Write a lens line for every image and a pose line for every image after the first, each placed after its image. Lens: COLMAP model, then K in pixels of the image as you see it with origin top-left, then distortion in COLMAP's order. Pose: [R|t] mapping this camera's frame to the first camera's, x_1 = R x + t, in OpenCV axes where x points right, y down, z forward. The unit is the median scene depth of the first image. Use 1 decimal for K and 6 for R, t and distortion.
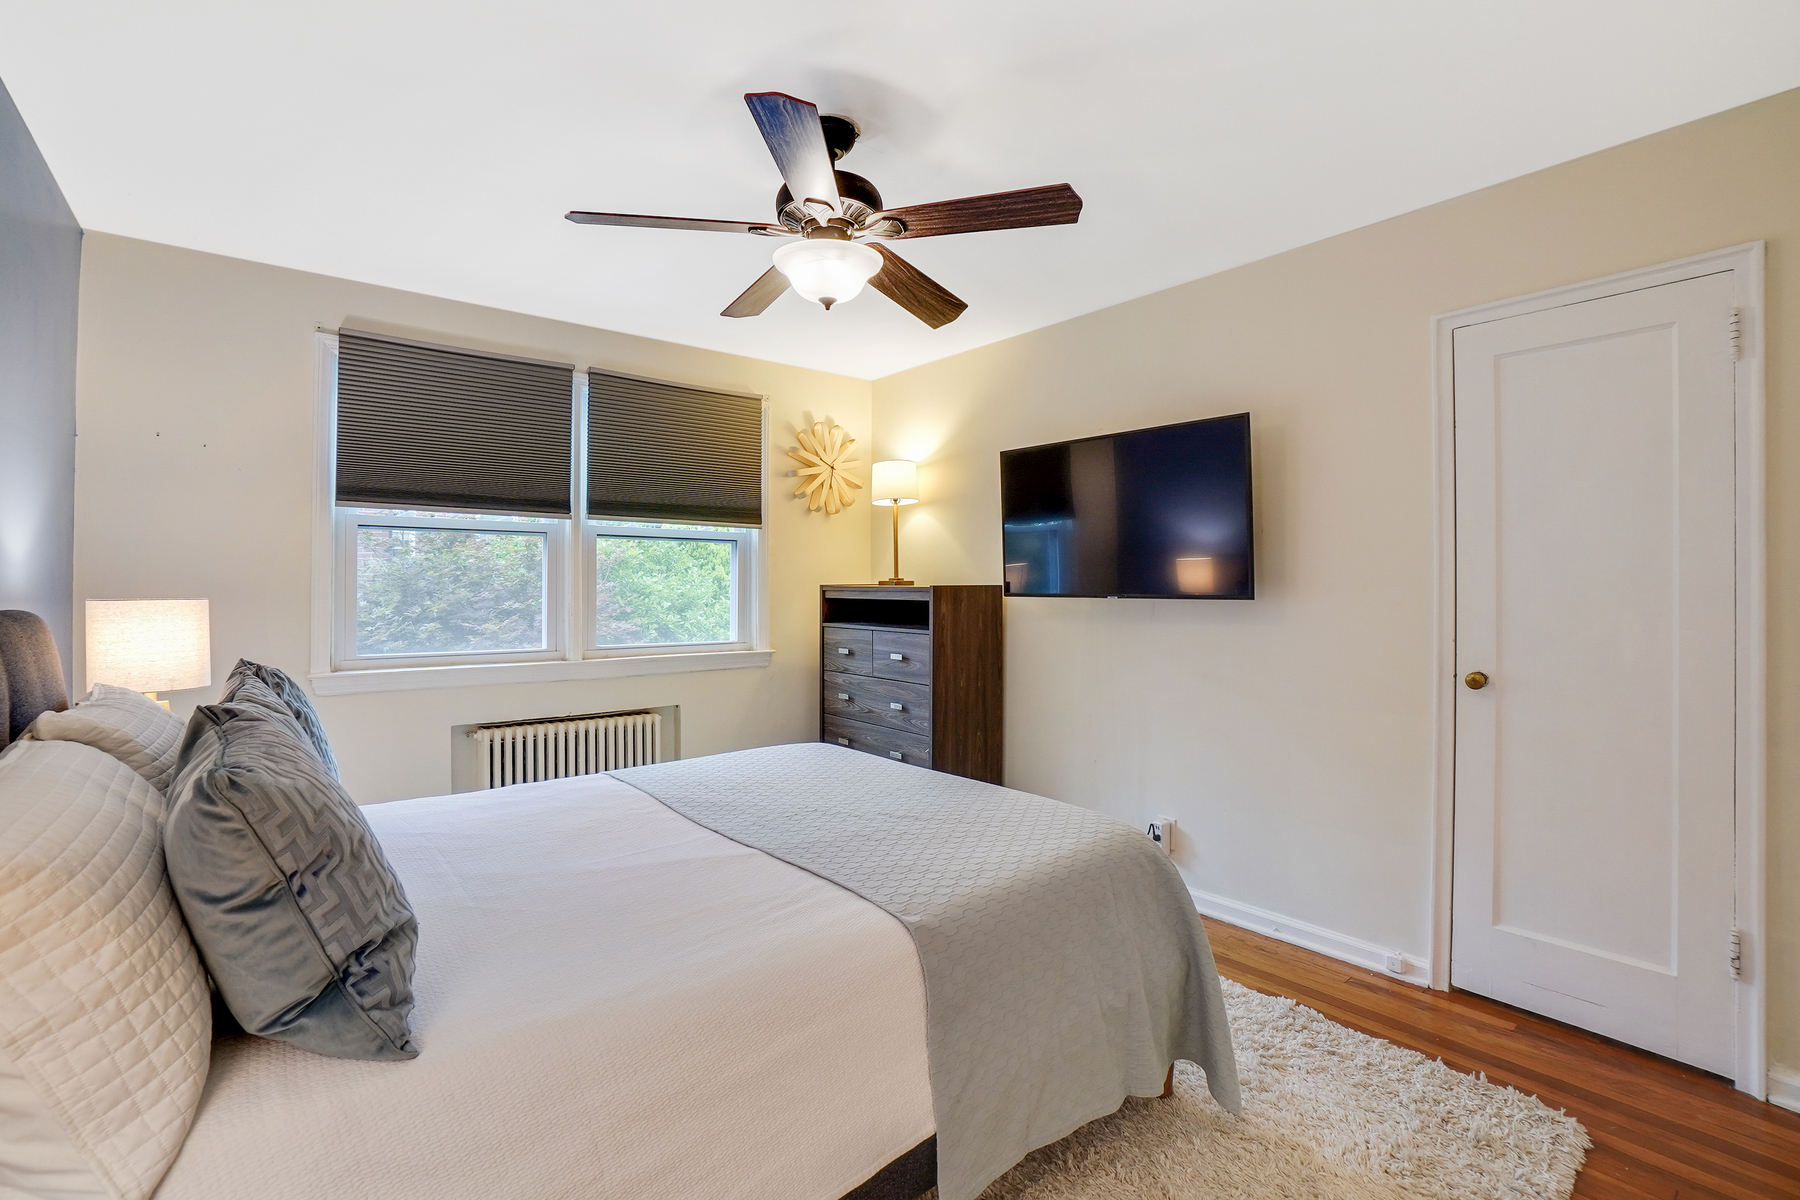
lens RADIAL K [[799.0, 0, 893.6], [0, 799.0, 584.8], [0, 0, 1]] dist [-0.053991, 0.015702]
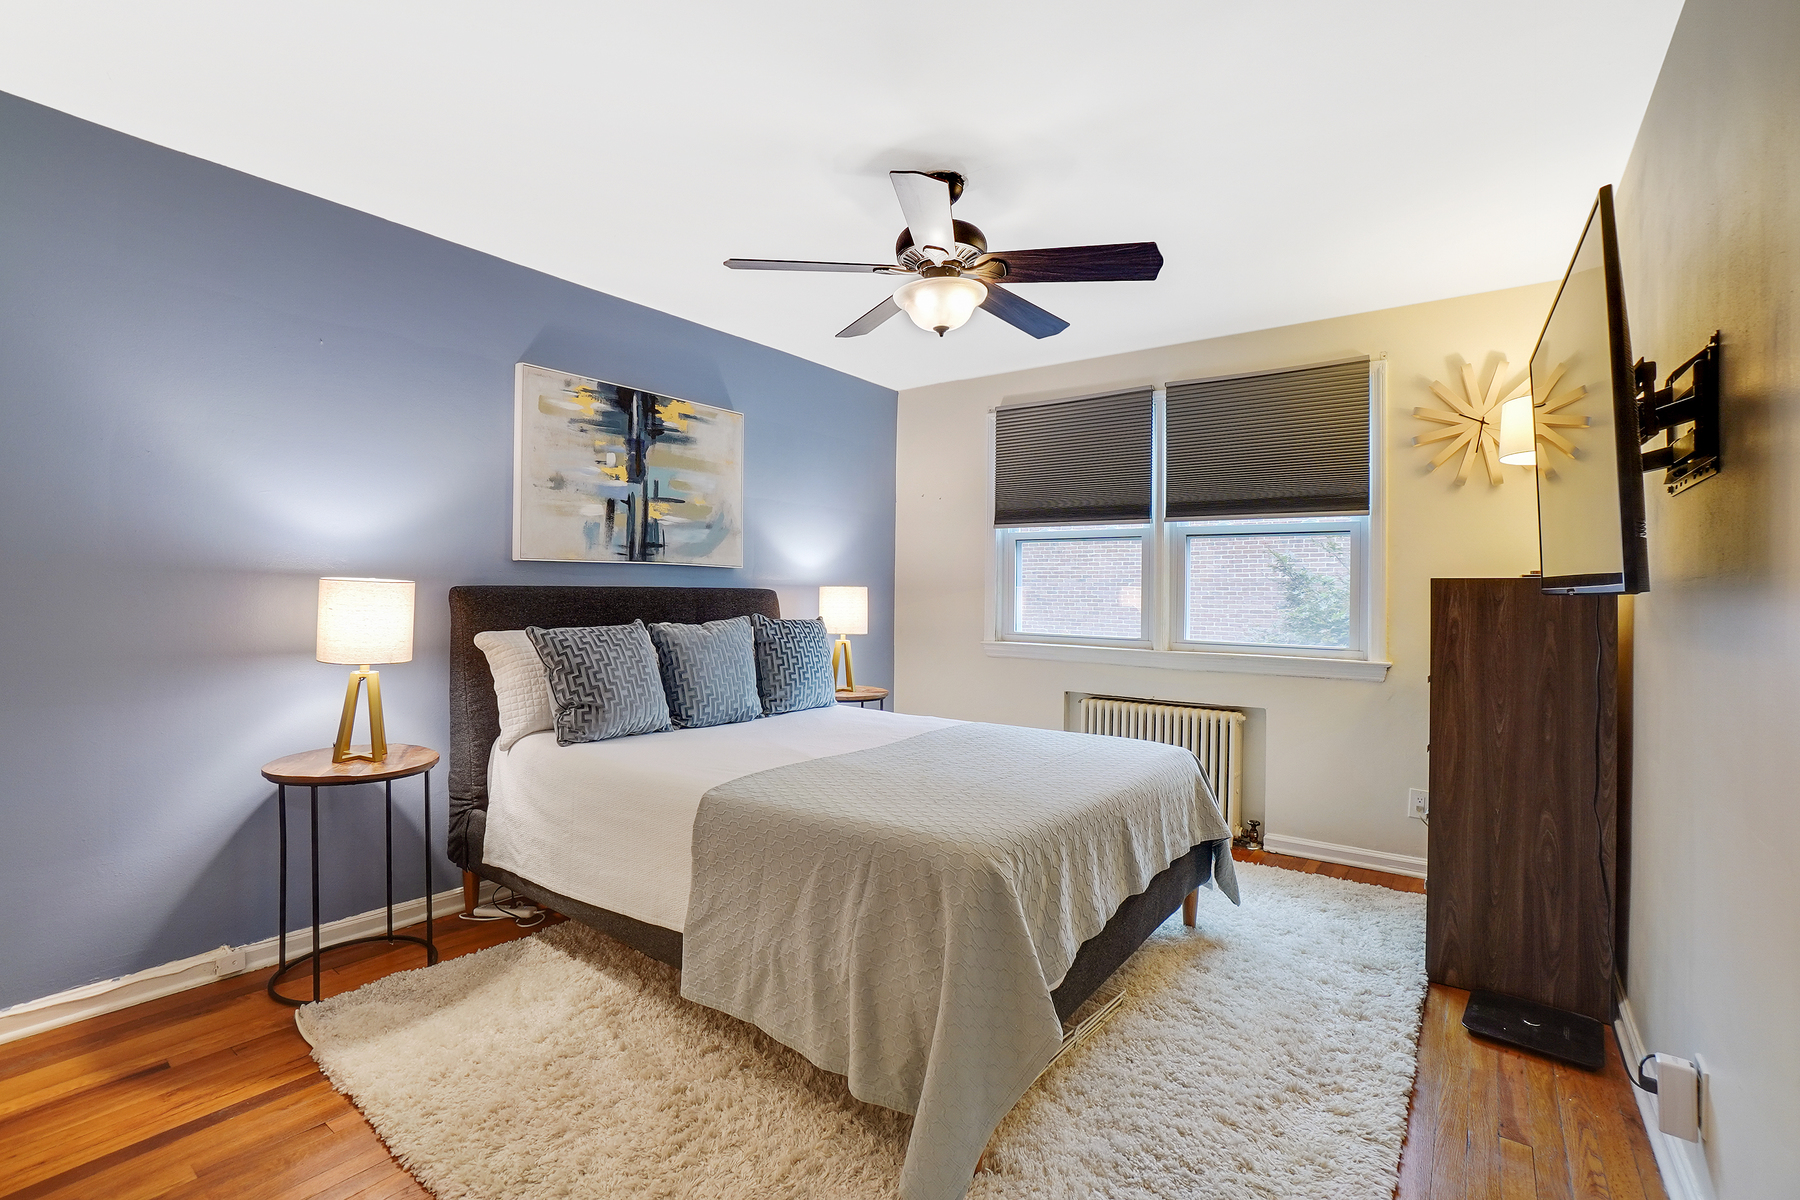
lens RADIAL K [[799.0, 0, 892.6], [0, 799.0, 592.9], [0, 0, 1]] dist [-0.053991, 0.015702]
pose [[0.250642, 0.005990, -0.968061, 0.571964], [-0.009904, 0.999944, 0.003623, 0.014782], [0.968029, 0.008679, 0.250687, 0.354971]]
